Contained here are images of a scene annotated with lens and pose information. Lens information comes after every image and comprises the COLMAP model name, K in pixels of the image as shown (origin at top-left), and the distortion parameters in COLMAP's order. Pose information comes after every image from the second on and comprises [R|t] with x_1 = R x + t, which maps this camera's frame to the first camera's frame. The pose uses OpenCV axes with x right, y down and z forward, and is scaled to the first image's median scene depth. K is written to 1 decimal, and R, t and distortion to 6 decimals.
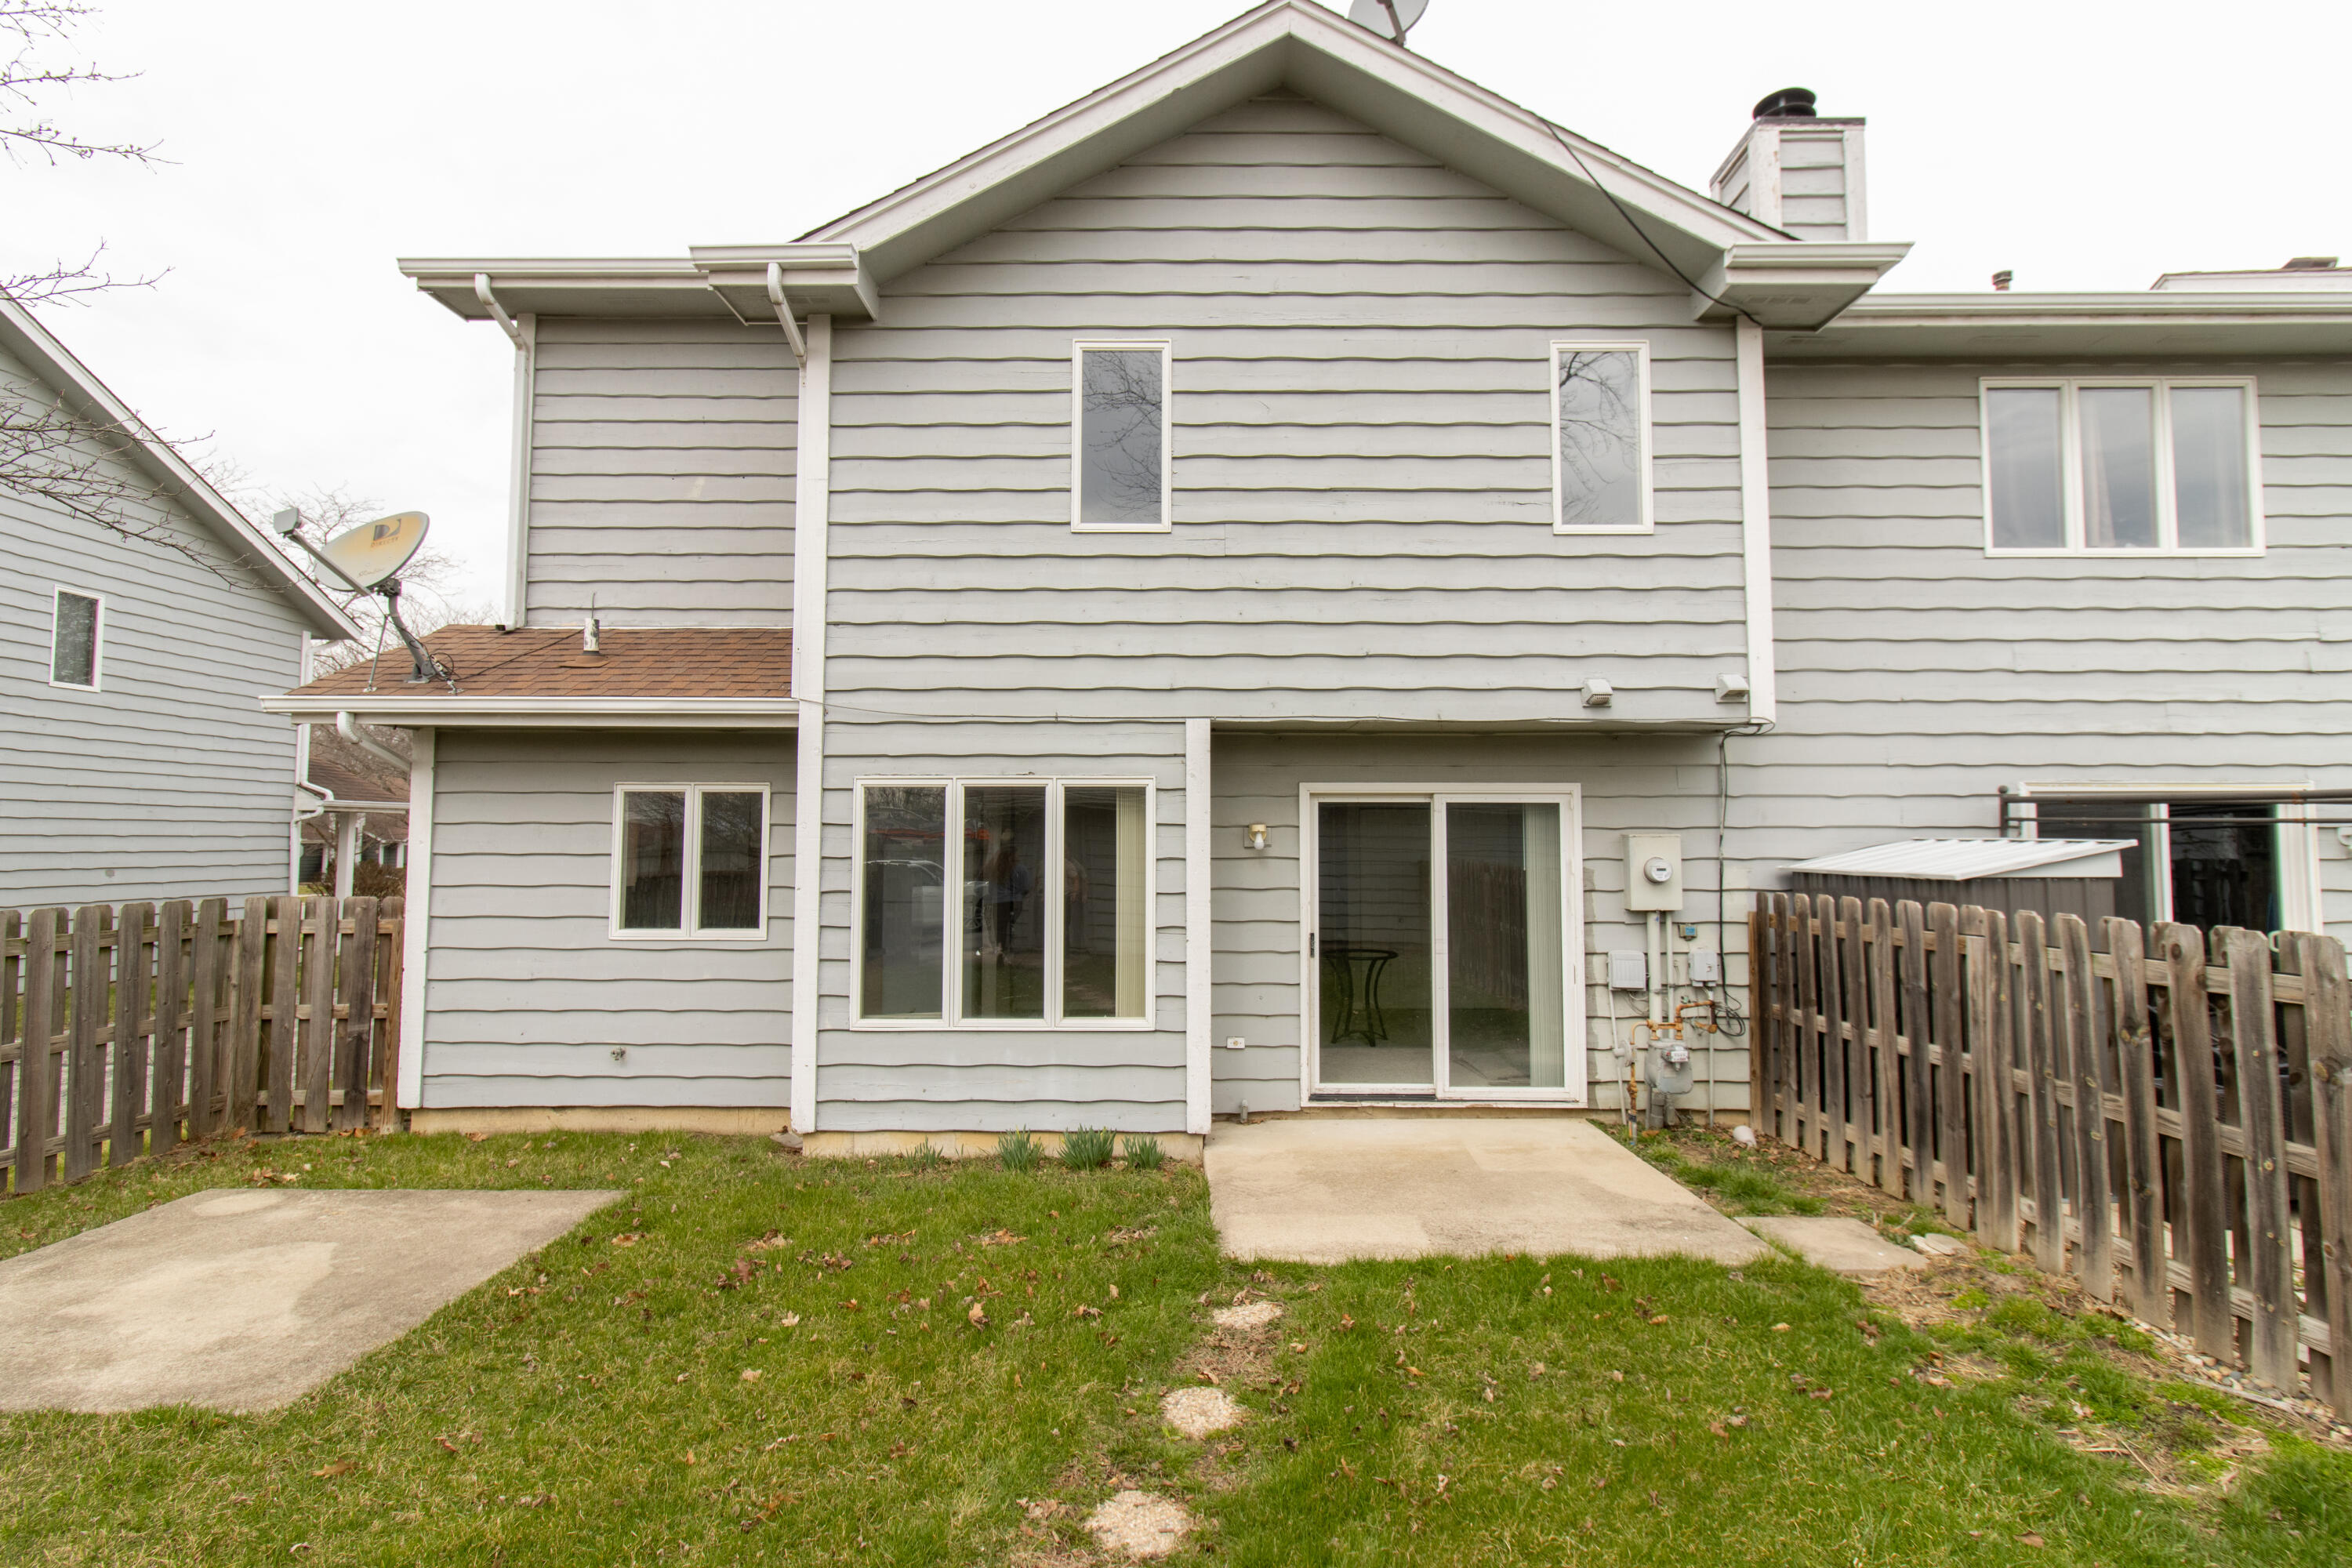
lens RADIAL K [[1096.2, 0, 1184.6], [0, 1096.2, 772.5], [0, 0, 1]] dist [0.002928, 0.000511]
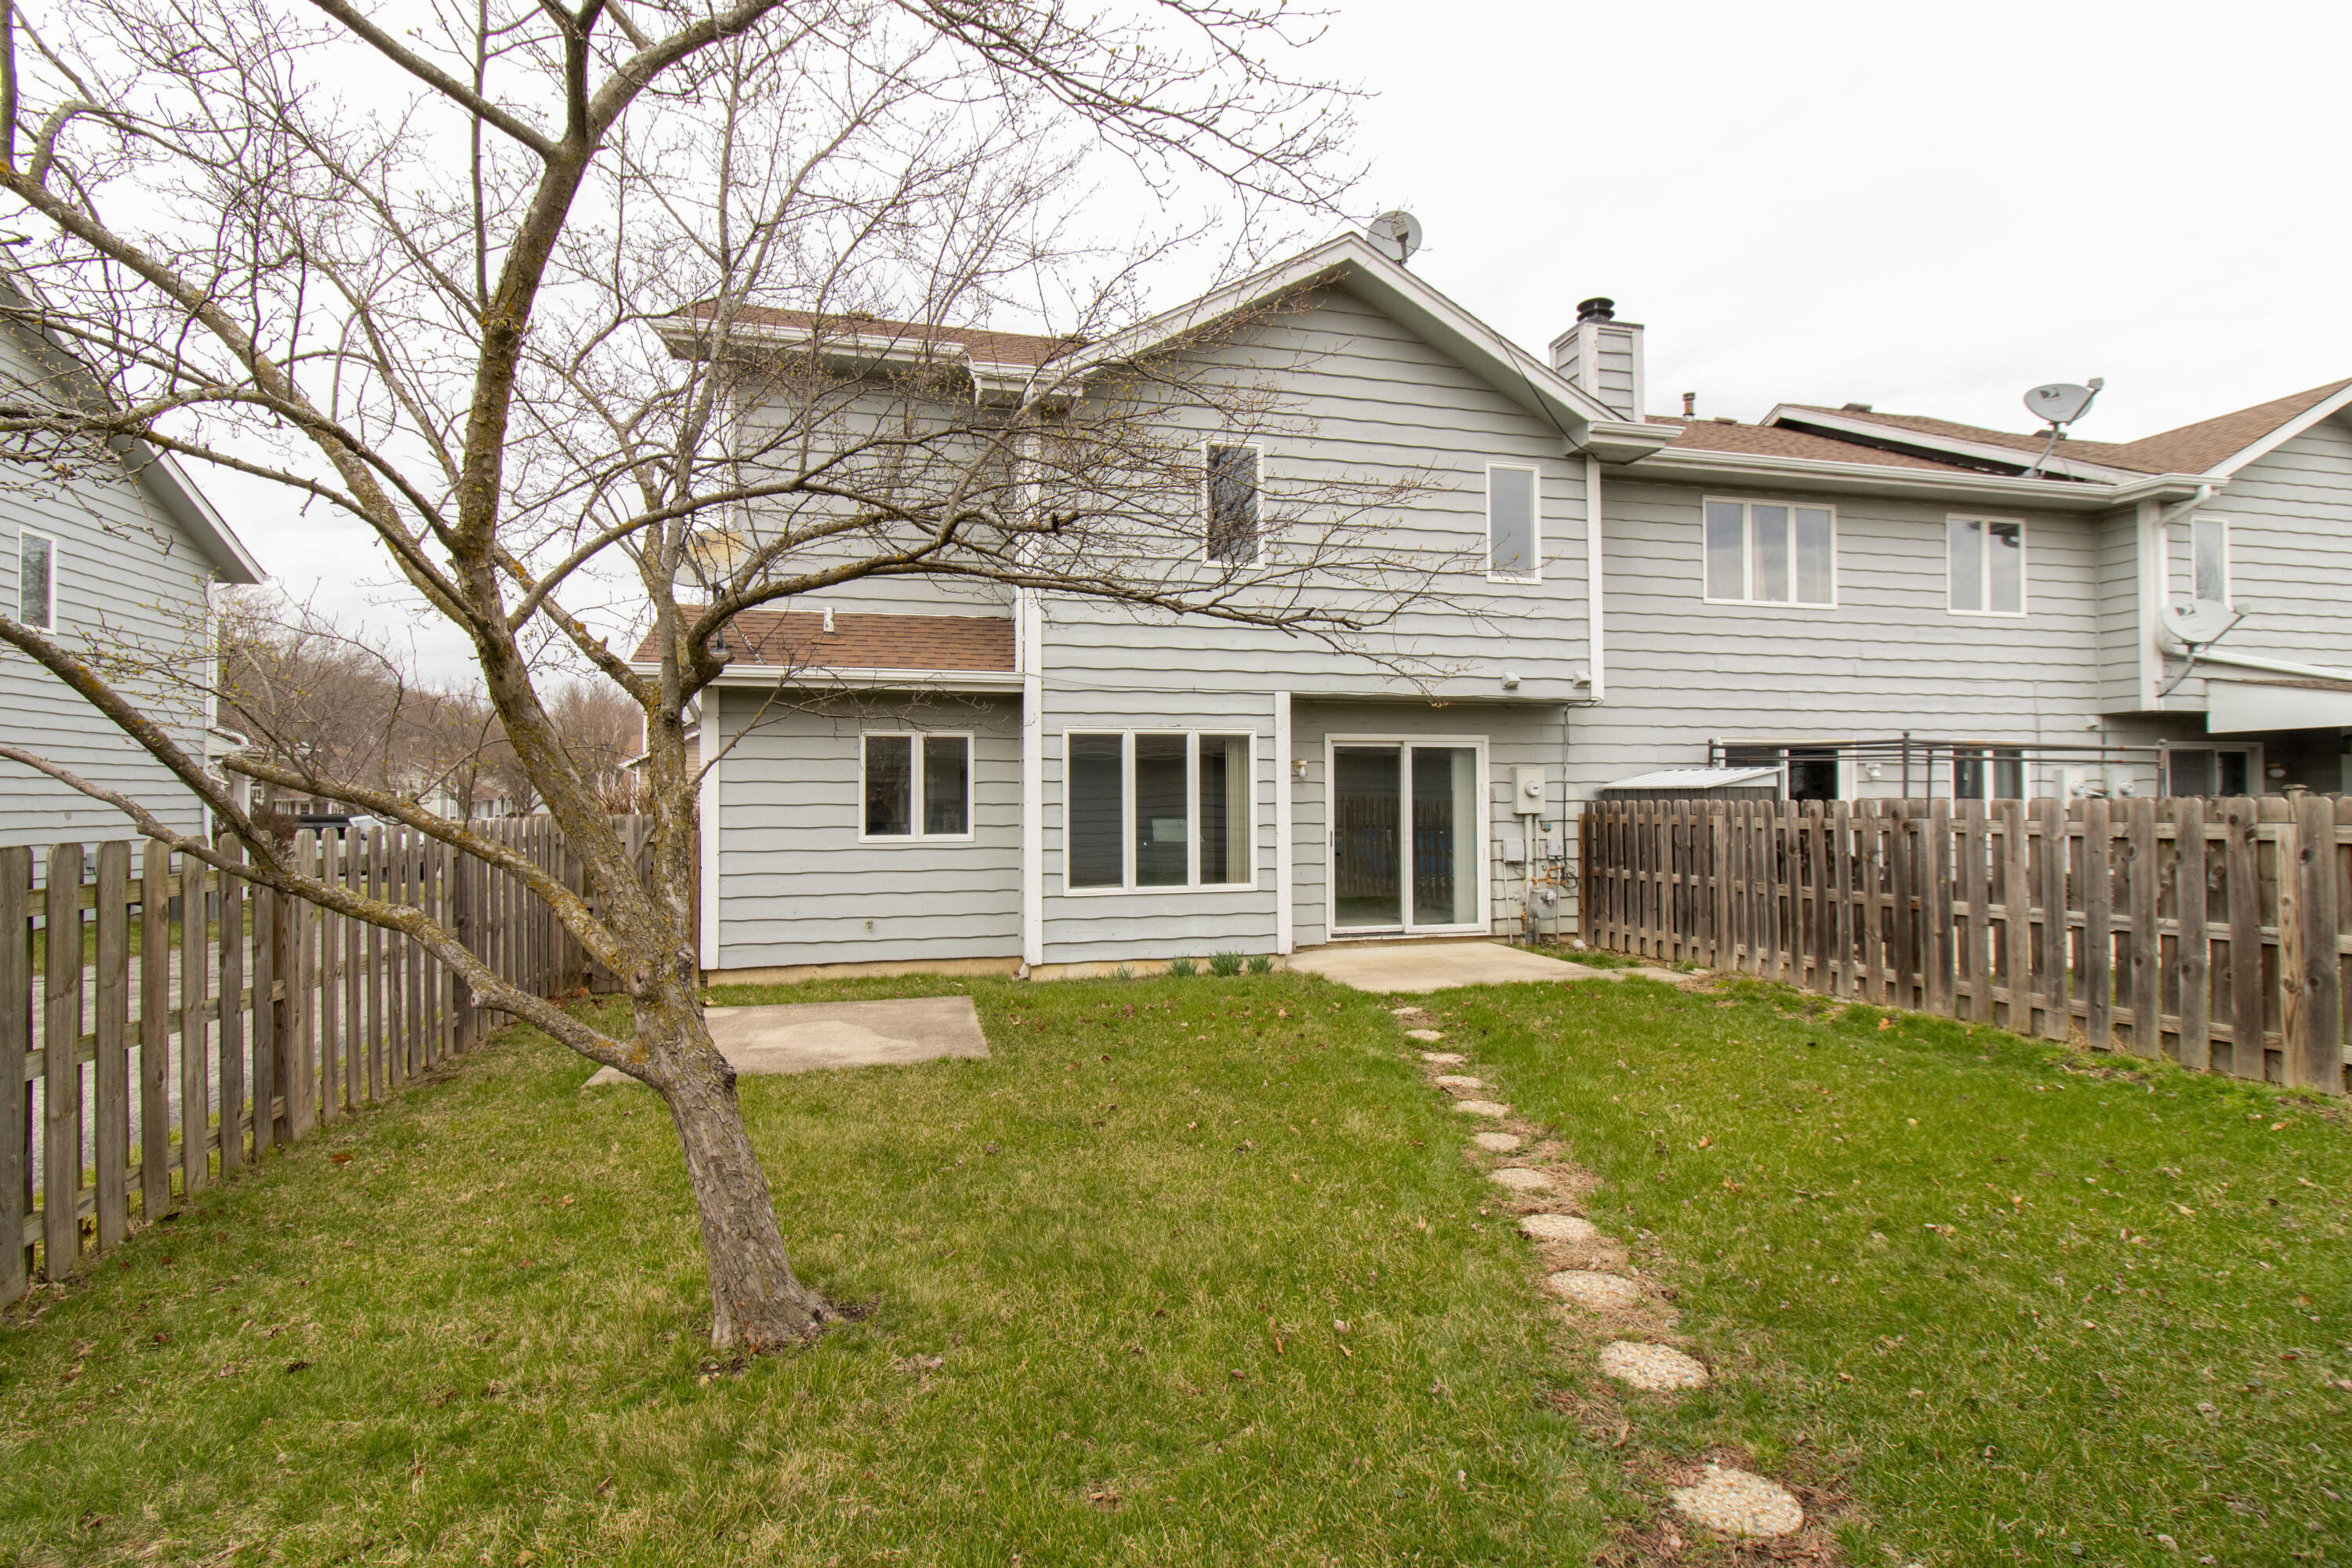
lens RADIAL K [[1096.2, 0, 1180.6], [0, 1096.2, 764.9], [0, 0, 1]] dist [0.002928, 0.000511]
pose [[0.965968, 0.000912, 0.258658, -0.527130], [-0.009555, 0.999437, 0.032160, 0.006396], [-0.258483, -0.033537, 0.965433, -0.467419]]
